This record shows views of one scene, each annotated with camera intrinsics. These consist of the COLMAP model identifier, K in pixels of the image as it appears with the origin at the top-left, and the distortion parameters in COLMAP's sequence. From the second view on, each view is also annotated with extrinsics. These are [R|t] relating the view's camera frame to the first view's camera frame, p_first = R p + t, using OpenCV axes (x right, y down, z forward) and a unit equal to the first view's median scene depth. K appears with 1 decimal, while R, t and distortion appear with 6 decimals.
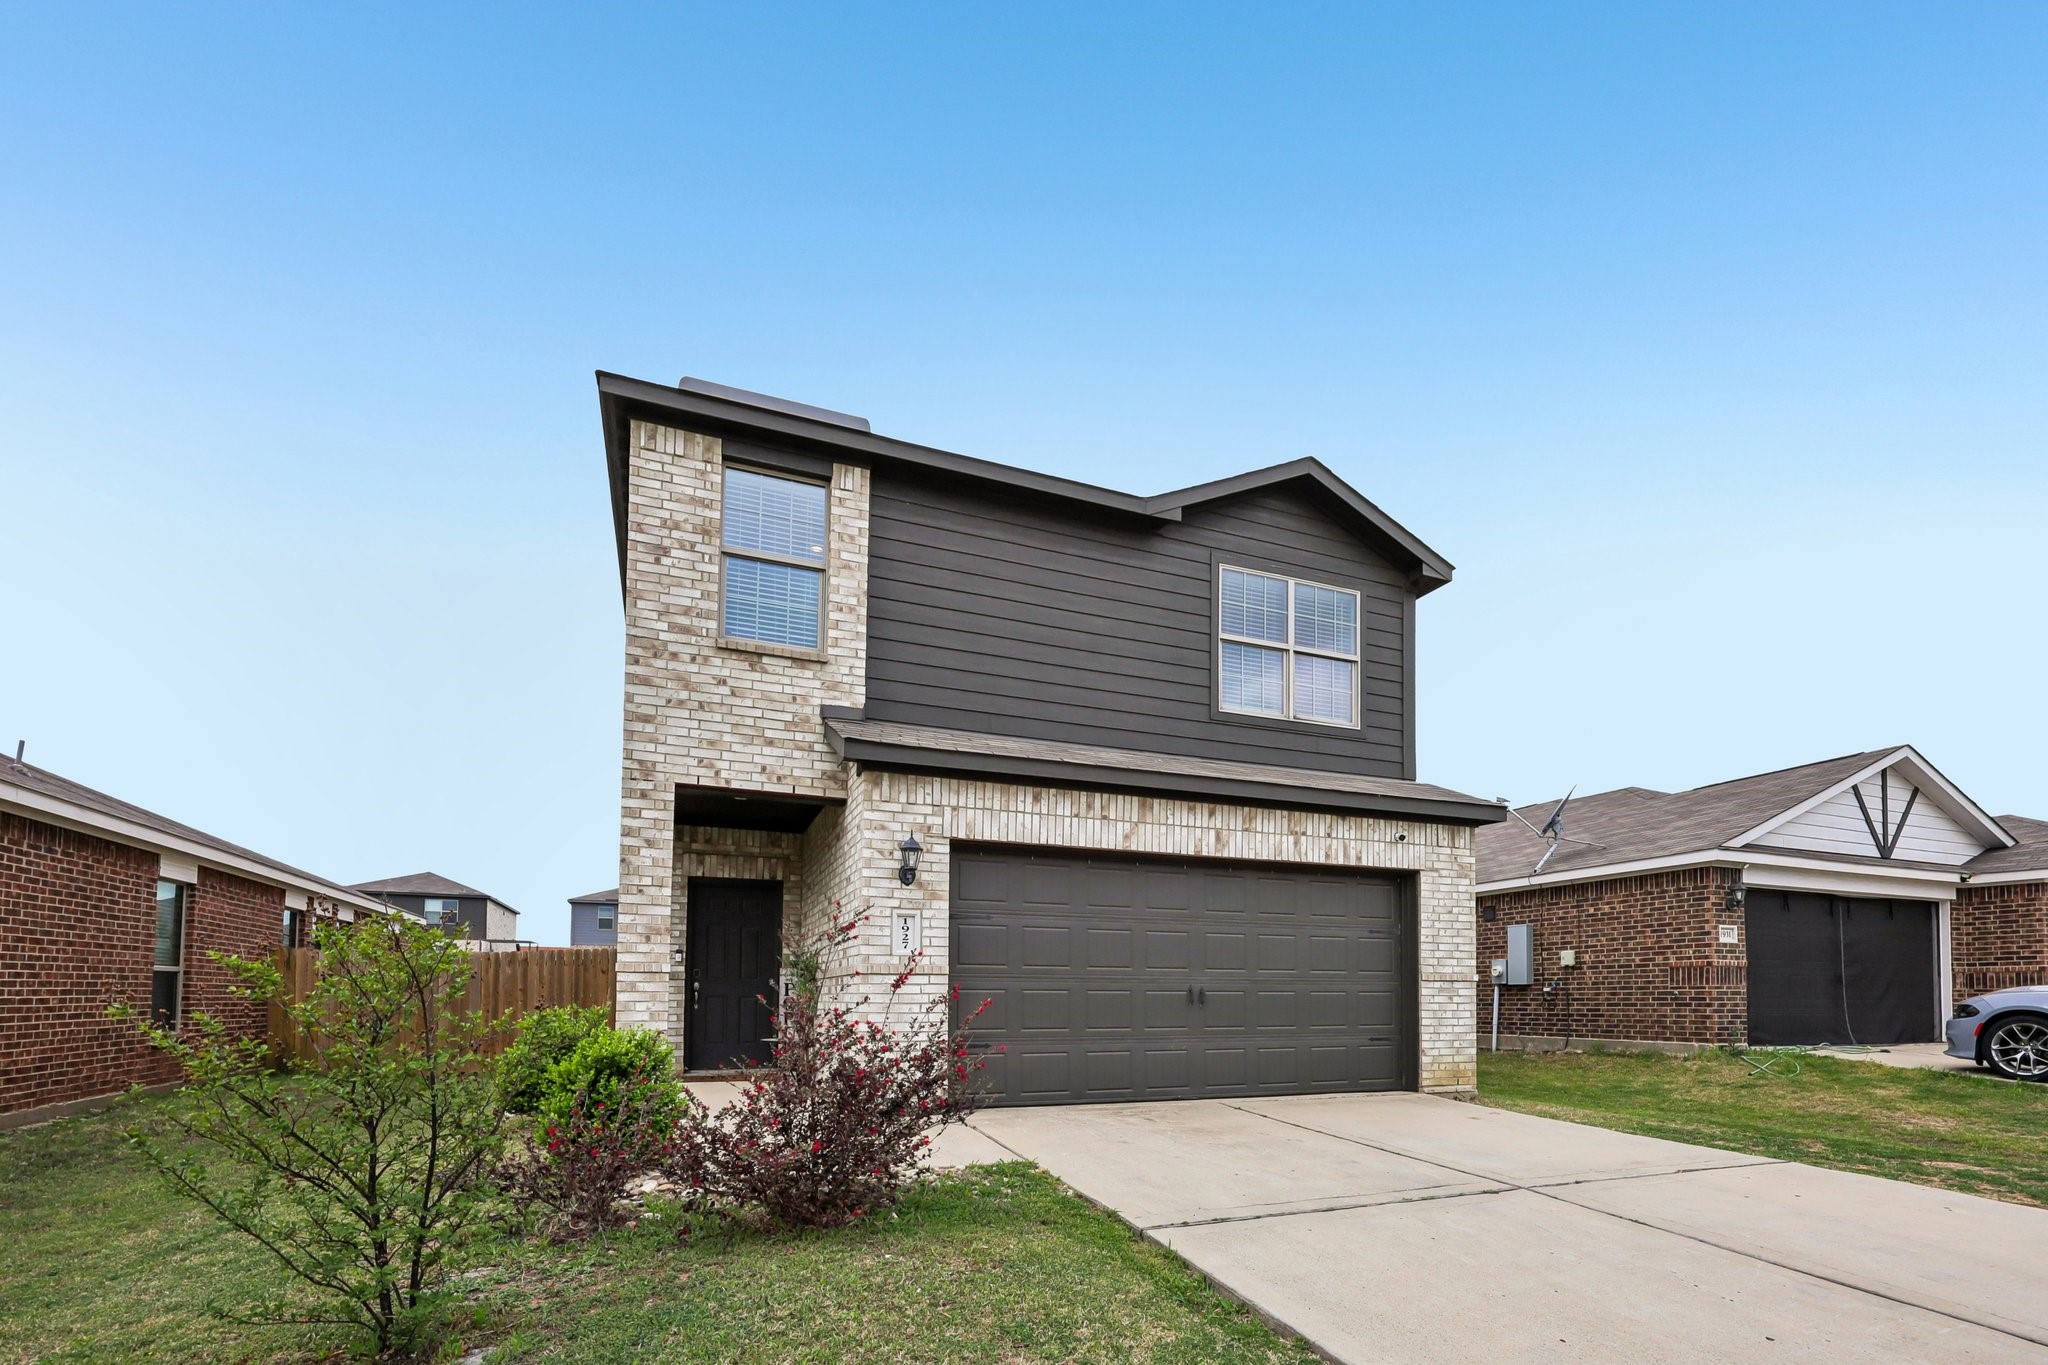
lens RADIAL K [[891.0, 0, 1024.8], [0, 891.0, 740.3], [0, 0, 1]] dist [-0.003742, -0.000331]
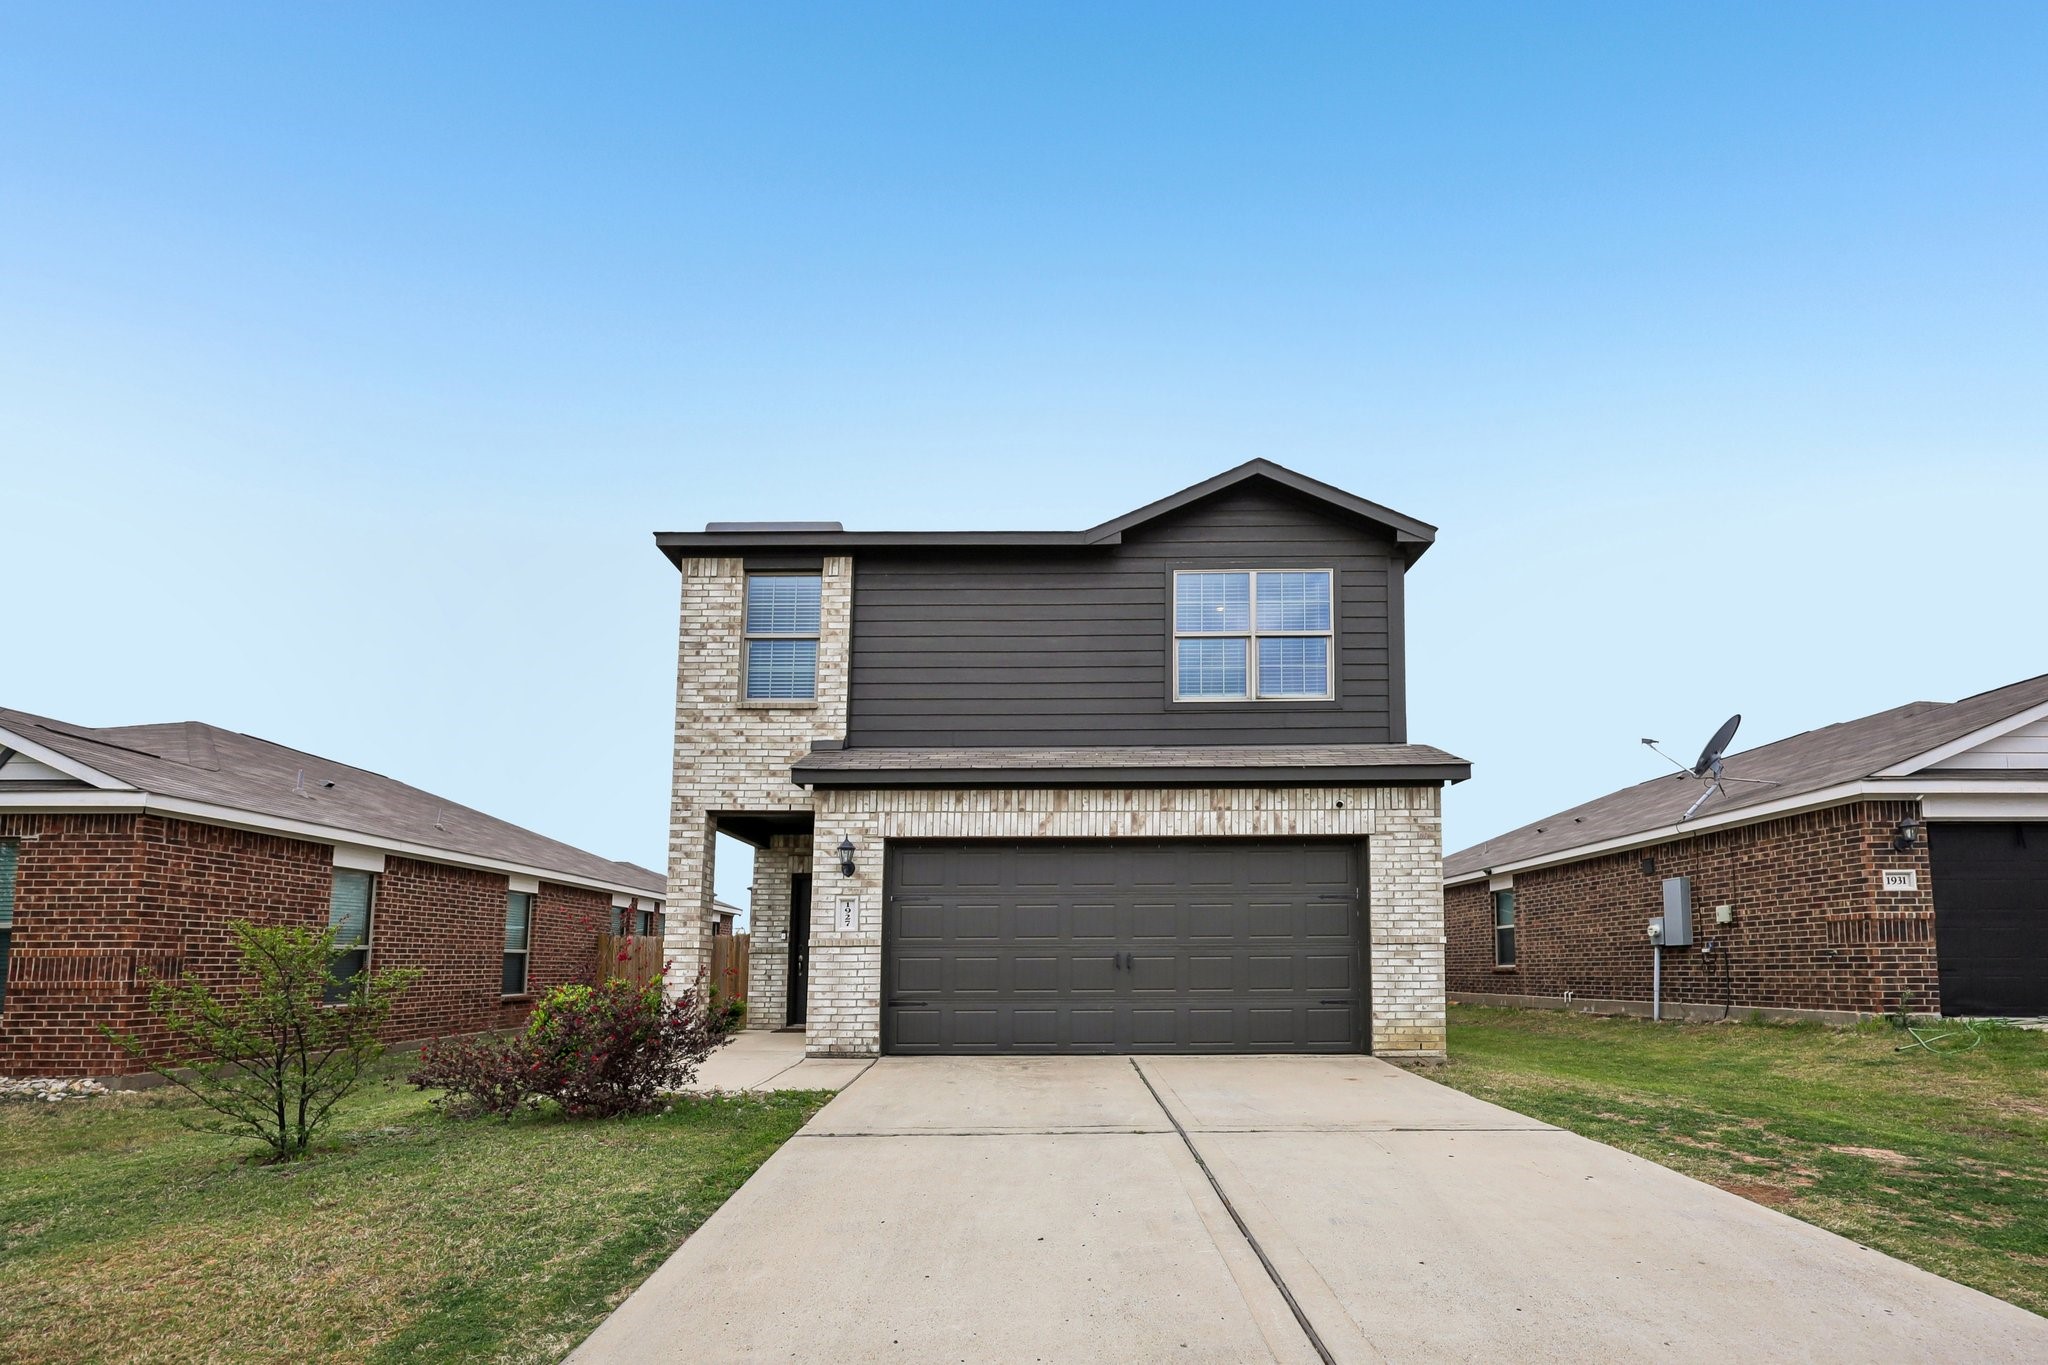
lens RADIAL K [[815.8, 0, 1027.5], [0, 815.8, 663.2], [0, 0, 1]] dist [-0.003157, 0.000008]
pose [[0.931986, -0.134429, -0.336647, 0.468333], [0.107961, 0.989486, -0.096238, -0.002682], [0.346045, 0.053347, 0.936700, -0.037345]]
